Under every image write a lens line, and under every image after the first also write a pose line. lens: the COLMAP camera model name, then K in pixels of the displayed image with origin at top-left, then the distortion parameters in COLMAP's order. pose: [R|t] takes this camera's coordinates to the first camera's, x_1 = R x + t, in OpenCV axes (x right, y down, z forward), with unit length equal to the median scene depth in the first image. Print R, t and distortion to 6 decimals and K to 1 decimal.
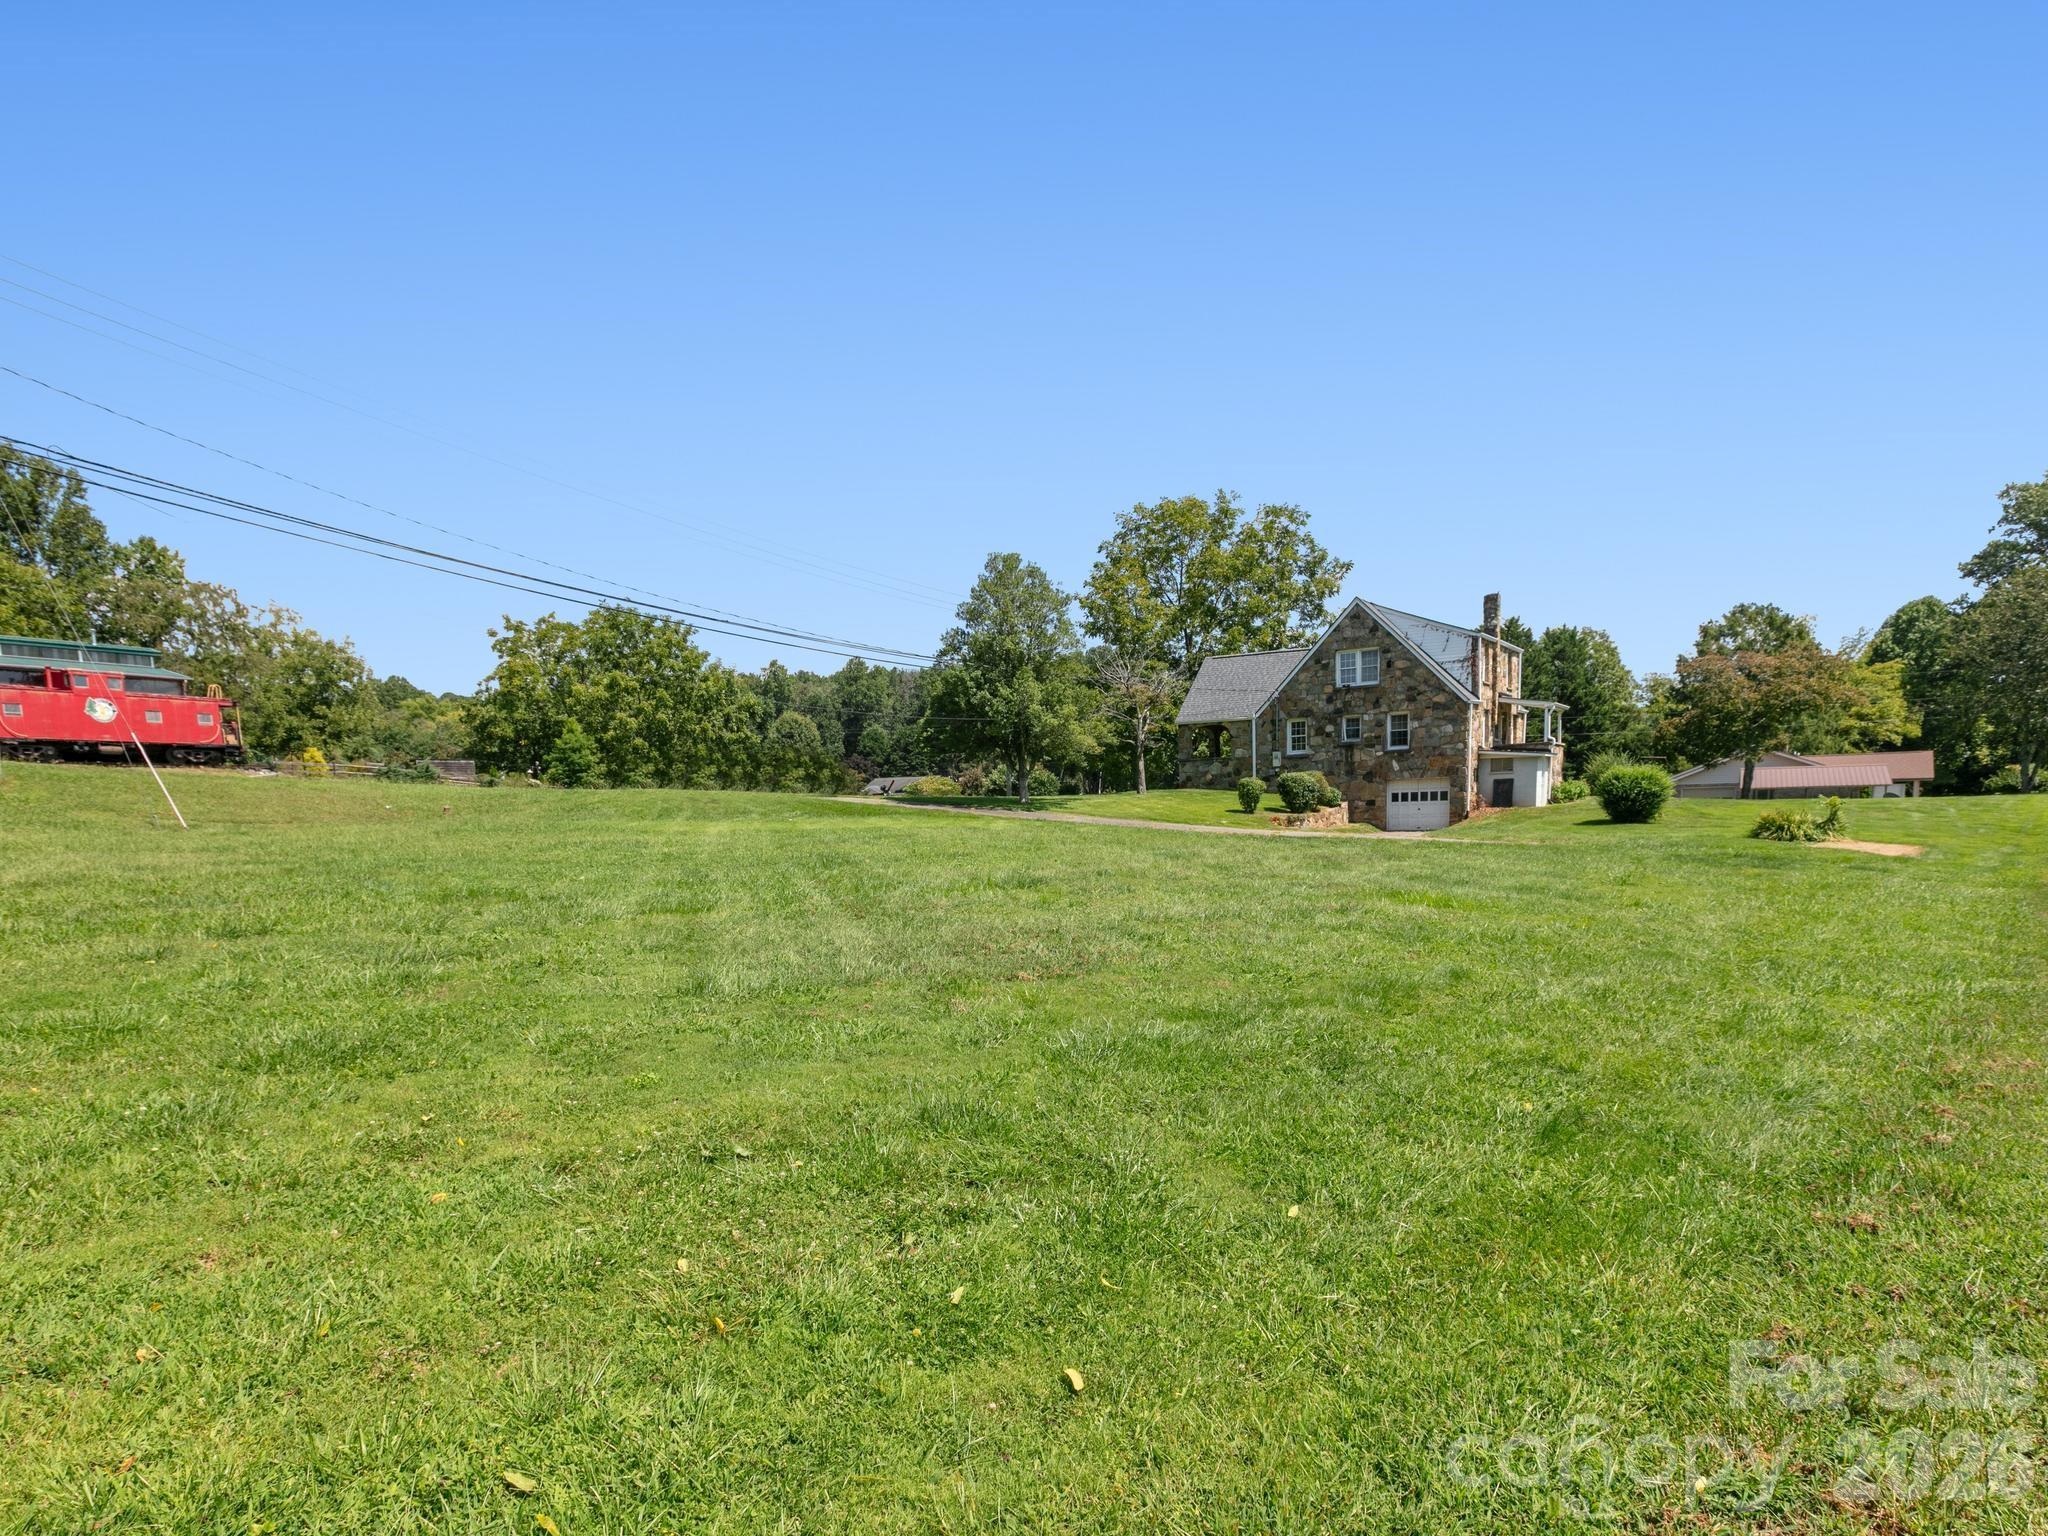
lens RADIAL K [[936.4, 0, 1020.6], [0, 936.4, 813.0], [0, 0, 1]] dist [0.000330, 0.000073]
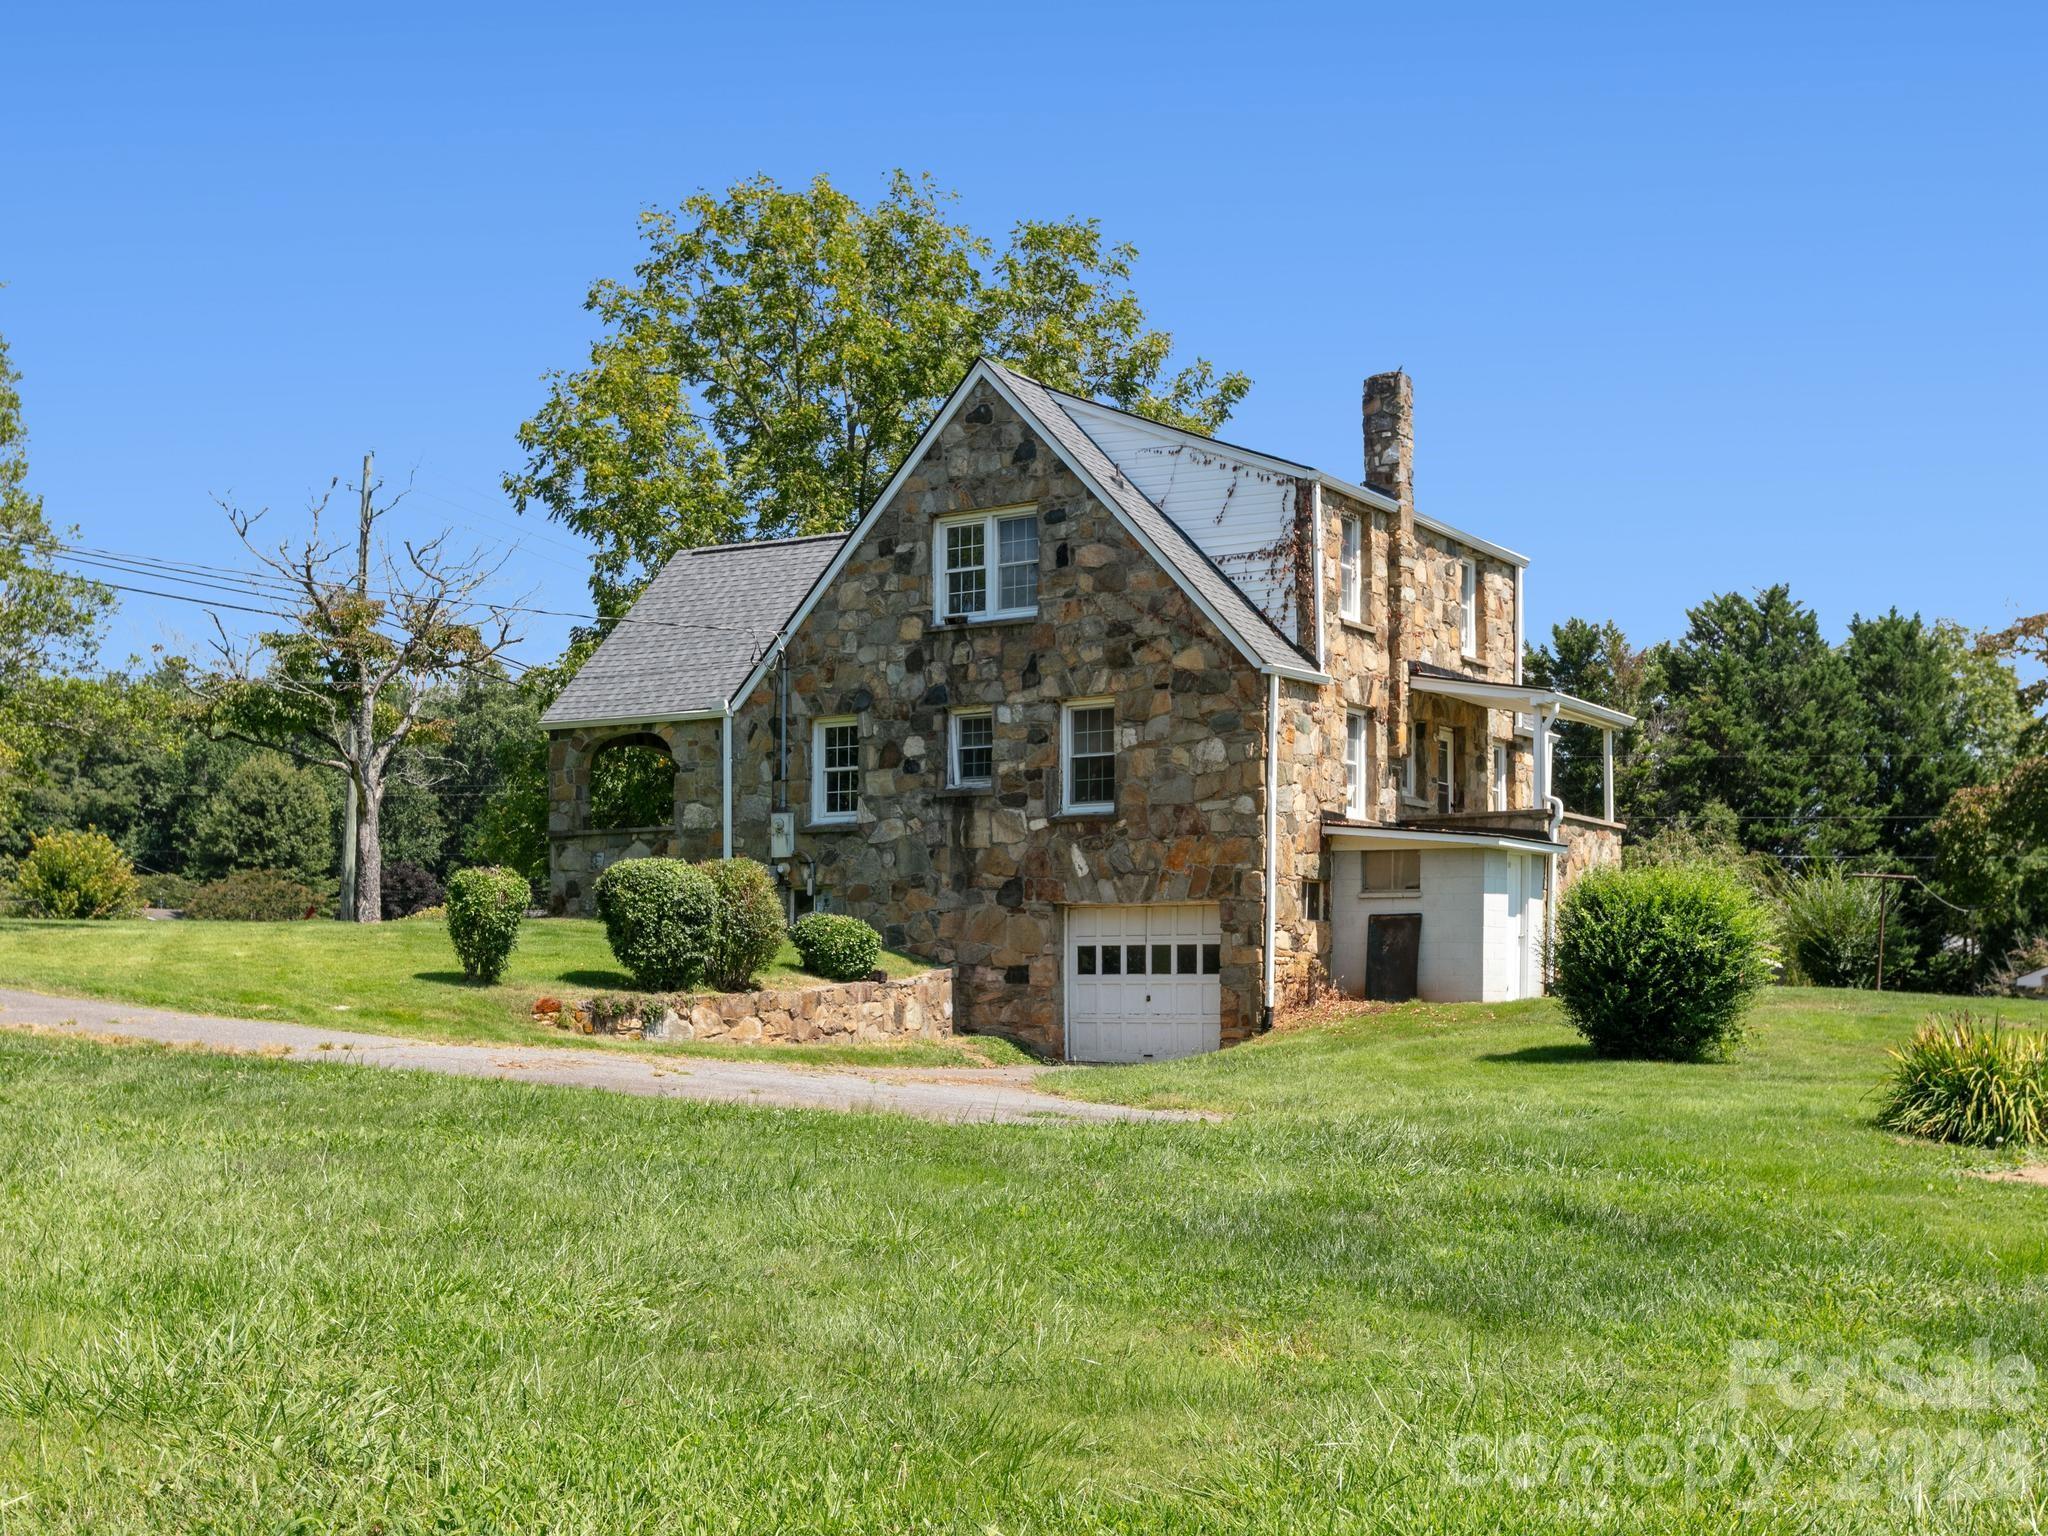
lens RADIAL K [[1961.4, 0, 1024.0], [0, 1961.4, 768.0], [0, 0, 1]] dist [-0.007678, -0.007150]
pose [[0.997930, 0.041878, 0.048803, 0.344964], [-0.035517, 0.991571, -0.124603, 0.002945], [-0.053610, 0.122611, 0.991006, 0.316400]]
